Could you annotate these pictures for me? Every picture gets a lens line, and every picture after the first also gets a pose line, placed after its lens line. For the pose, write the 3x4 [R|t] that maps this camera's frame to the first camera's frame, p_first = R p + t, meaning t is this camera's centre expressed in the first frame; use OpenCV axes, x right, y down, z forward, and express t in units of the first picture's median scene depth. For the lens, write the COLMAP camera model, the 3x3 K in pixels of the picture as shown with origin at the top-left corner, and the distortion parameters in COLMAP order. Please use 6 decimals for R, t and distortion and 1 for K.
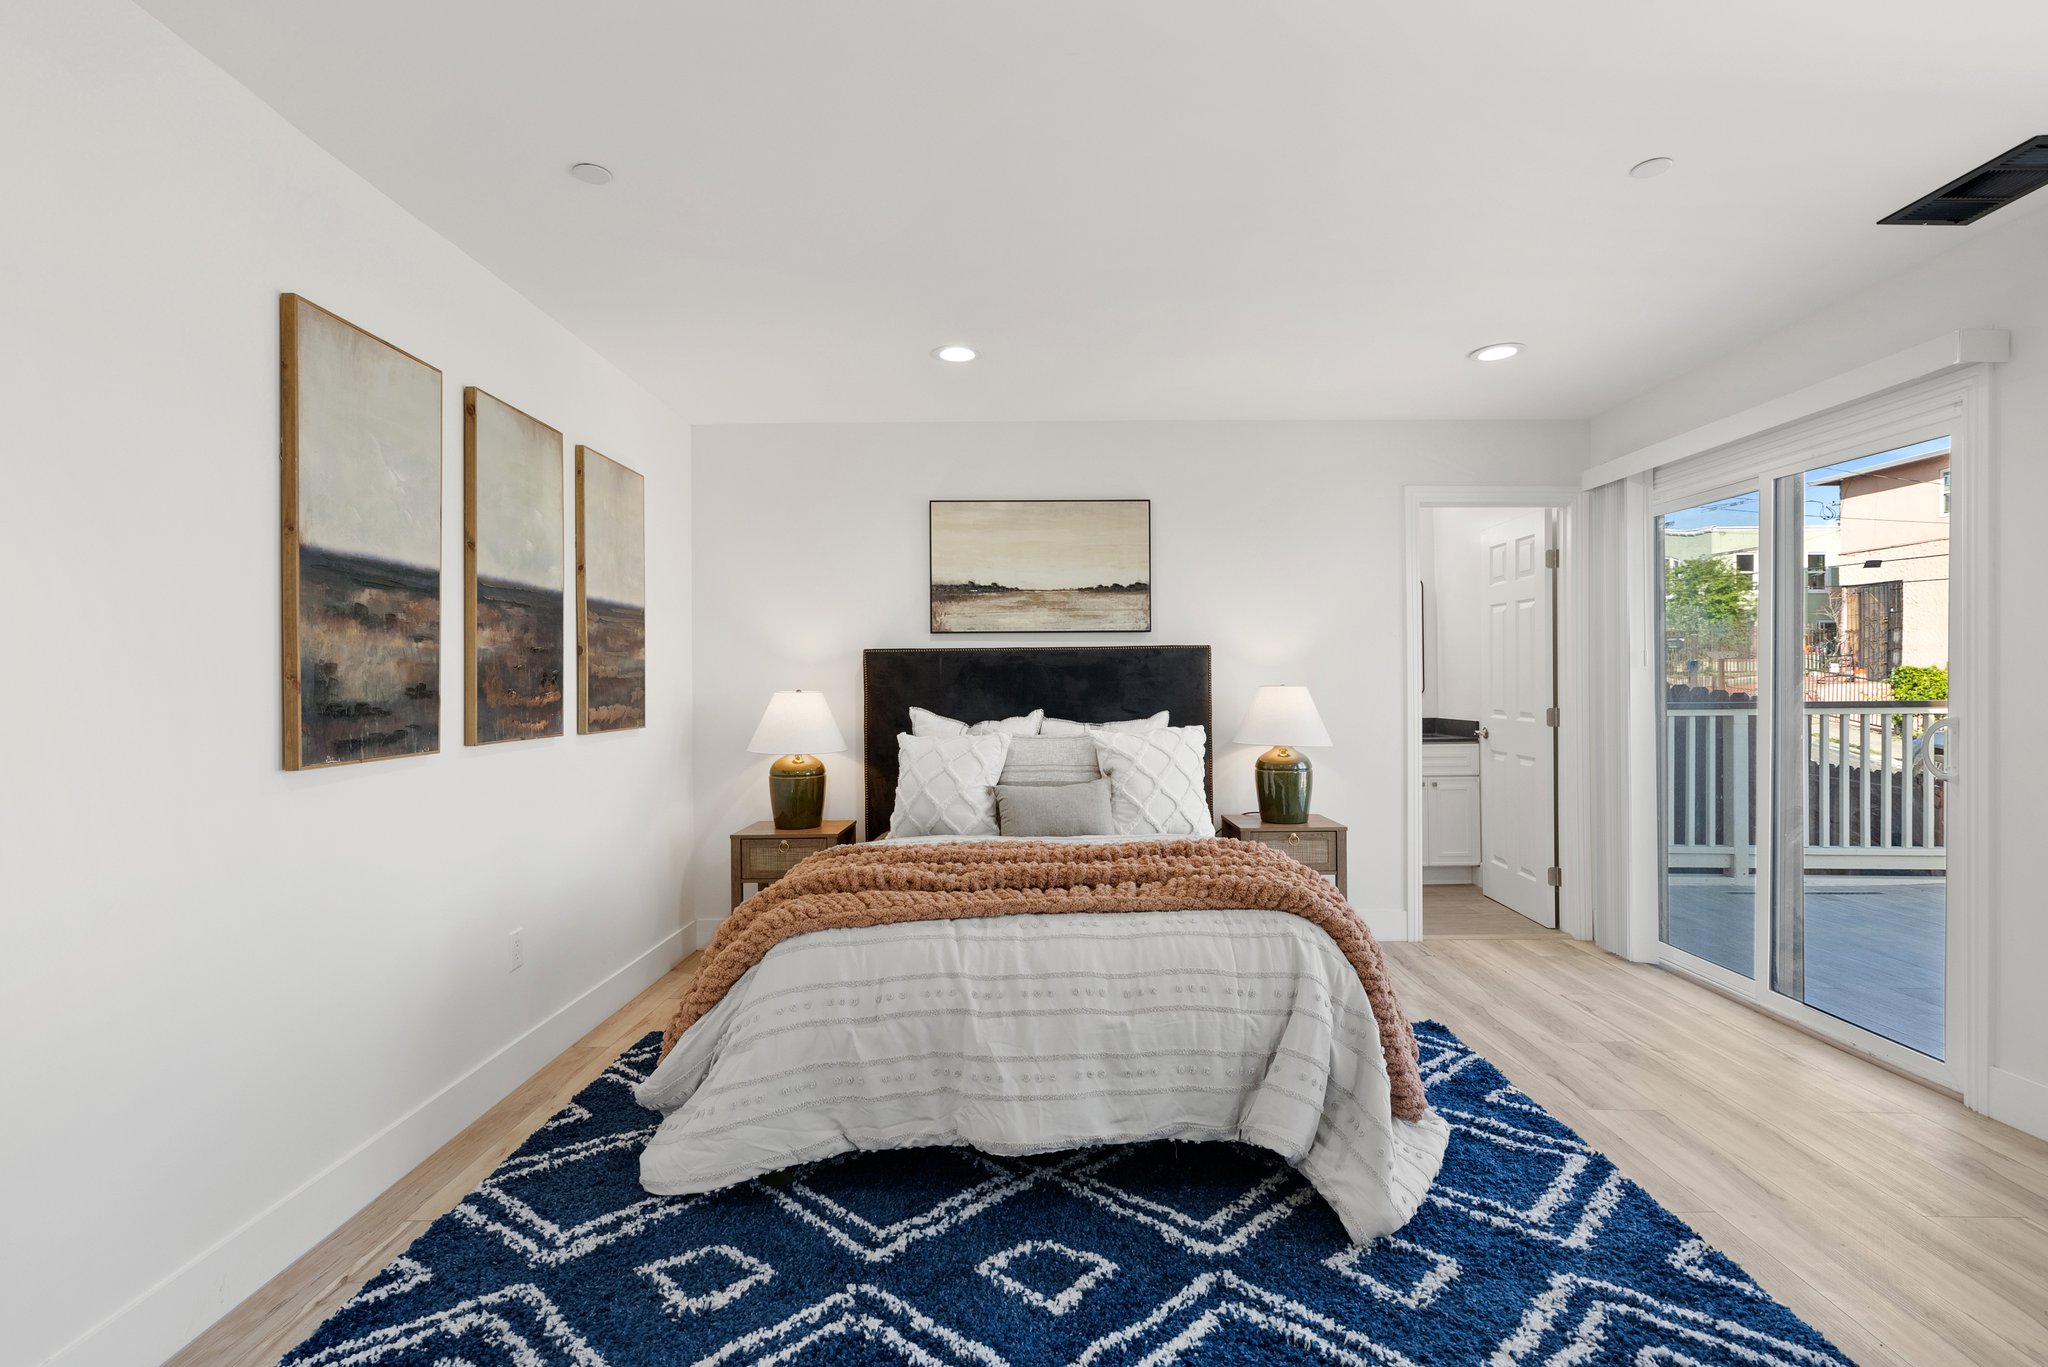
lens RADIAL K [[940.1, 0, 1024.0], [0, 940.1, 683.5], [0, 0, 1]] dist [0.003632, -0.000518]
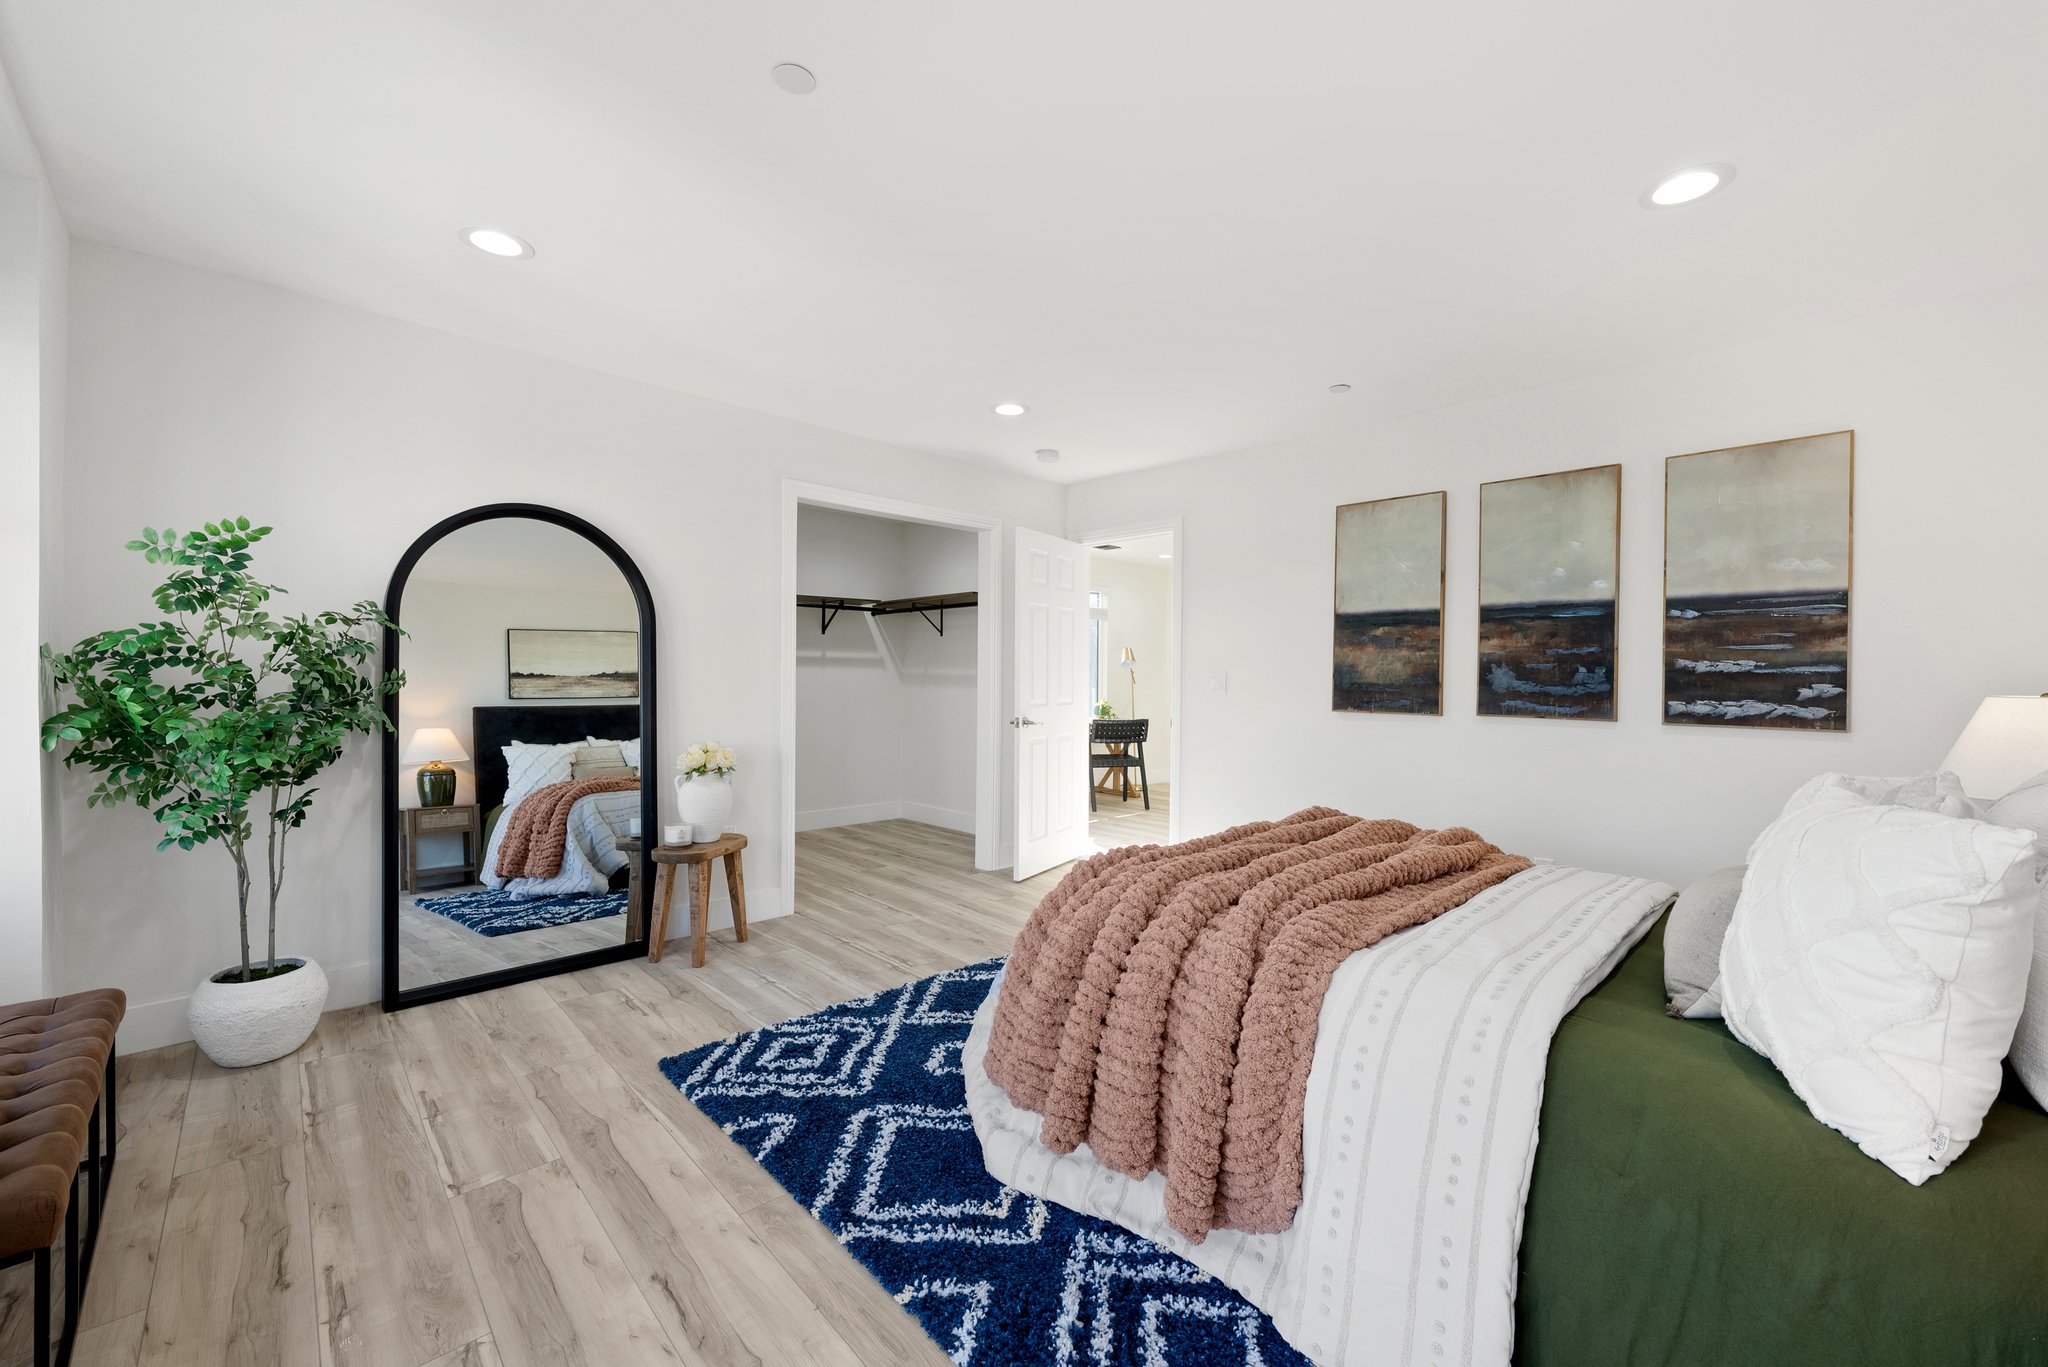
lens RADIAL K [[799.7, 0, 1023.2], [0, 799.7, 677.7], [0, 0, 1]] dist [-0.000720, -0.000013]
pose [[-0.718632, 0.002583, -0.695386, 0.981595], [-0.007972, 0.999897, 0.011952, -0.006958], [0.695345, 0.014133, -0.718537, 1.604063]]
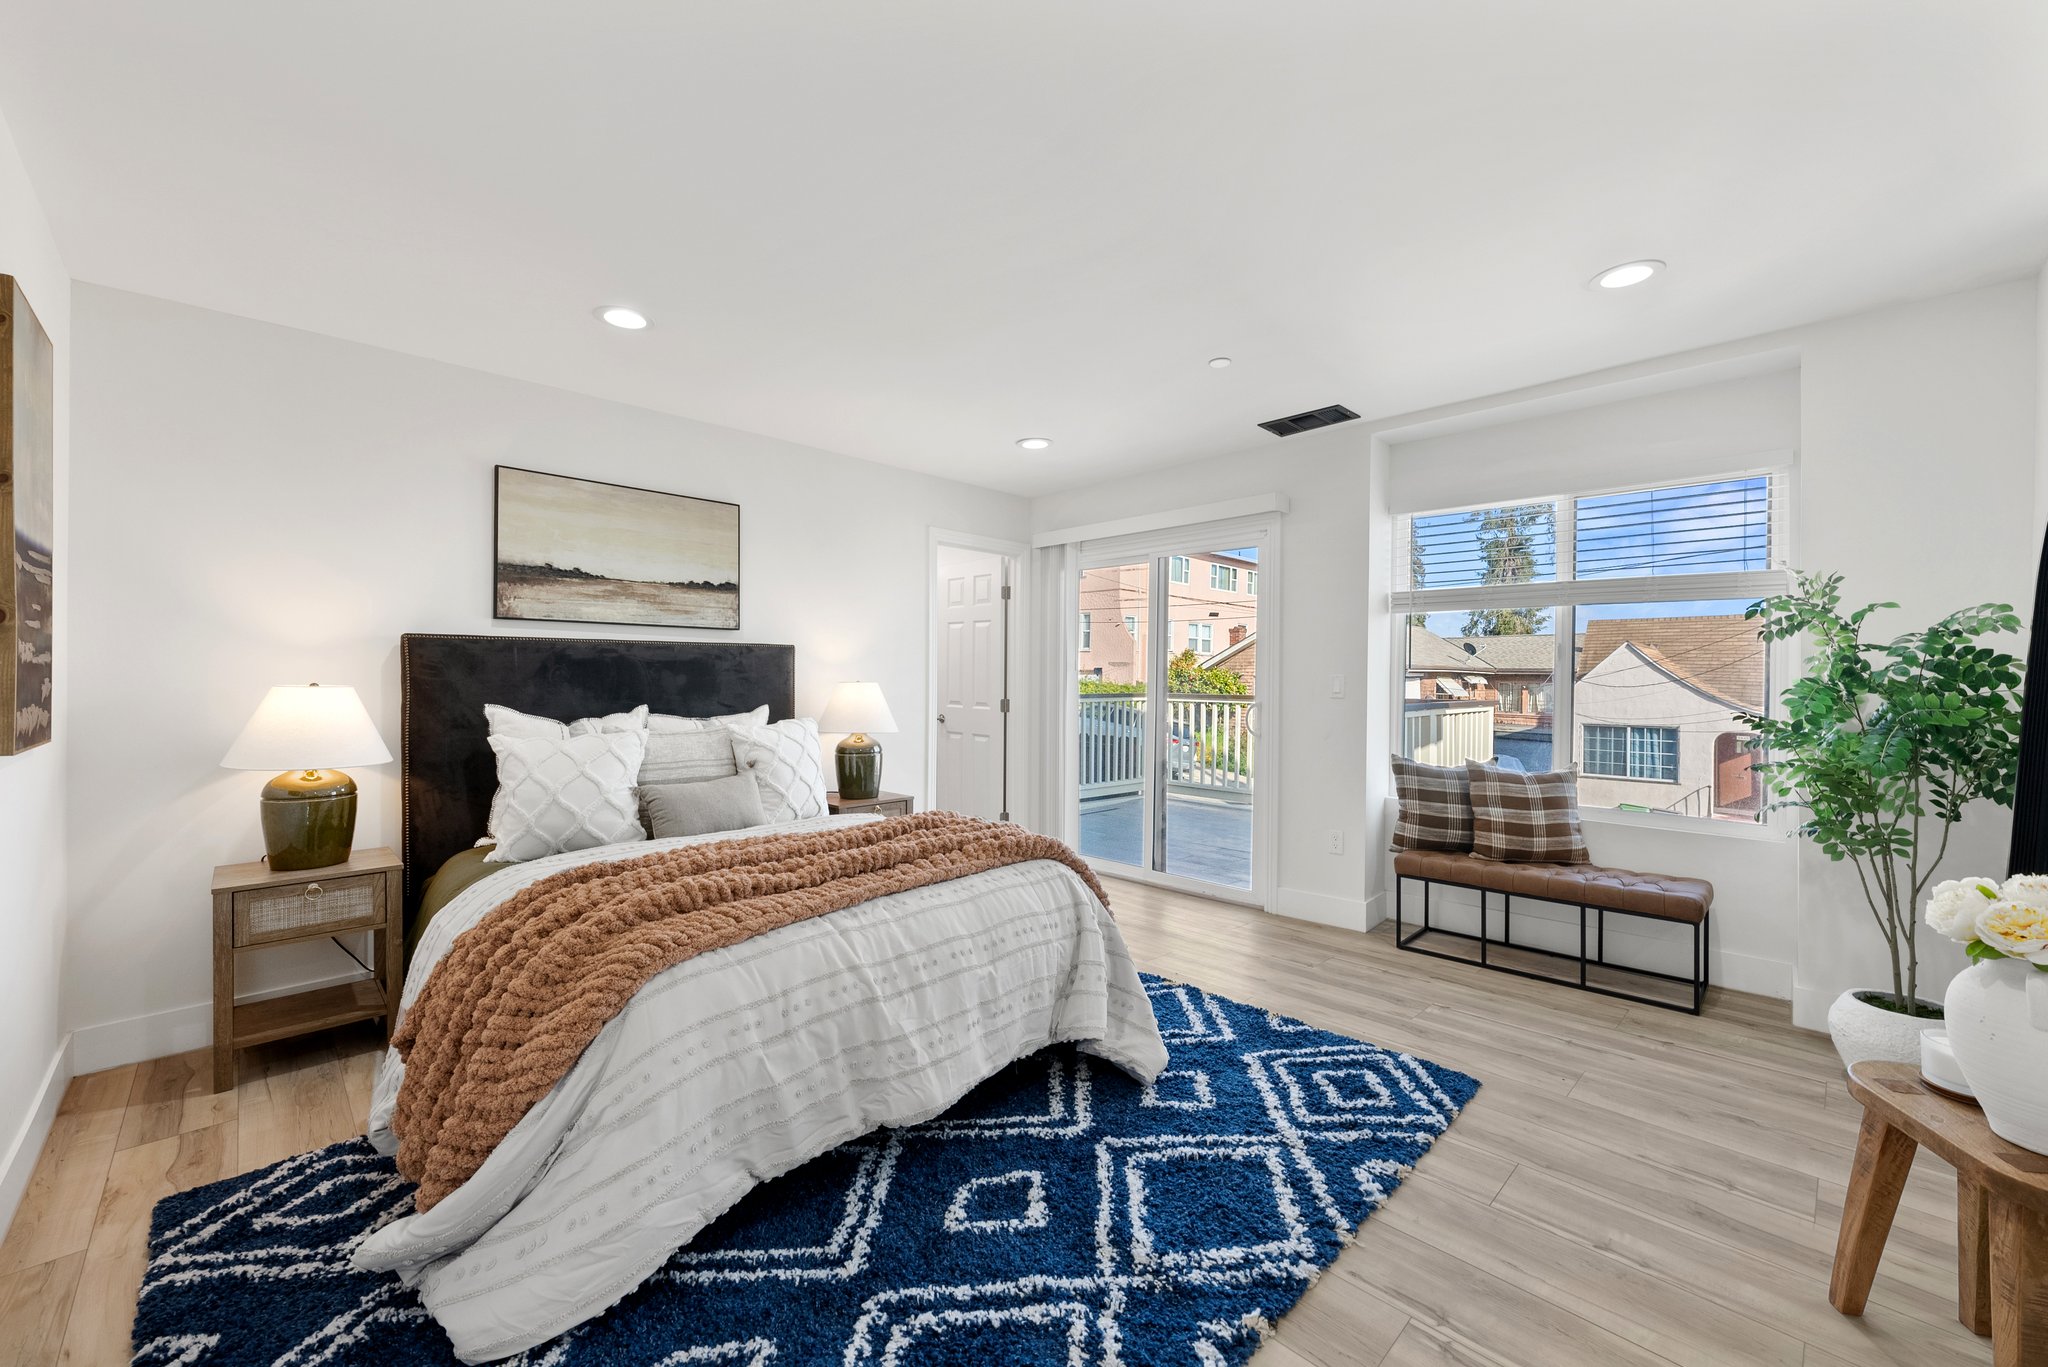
lens RADIAL K [[811.5, 0, 1021.4], [0, 811.5, 679.6], [0, 0, 1]] dist [0.000127, -0.000189]
pose [[0.706785, 0.008726, 0.707375, -0.527409], [-0.008555, 0.999956, -0.003787, 0.002554], [-0.707377, -0.003375, 0.706828, 0.240968]]
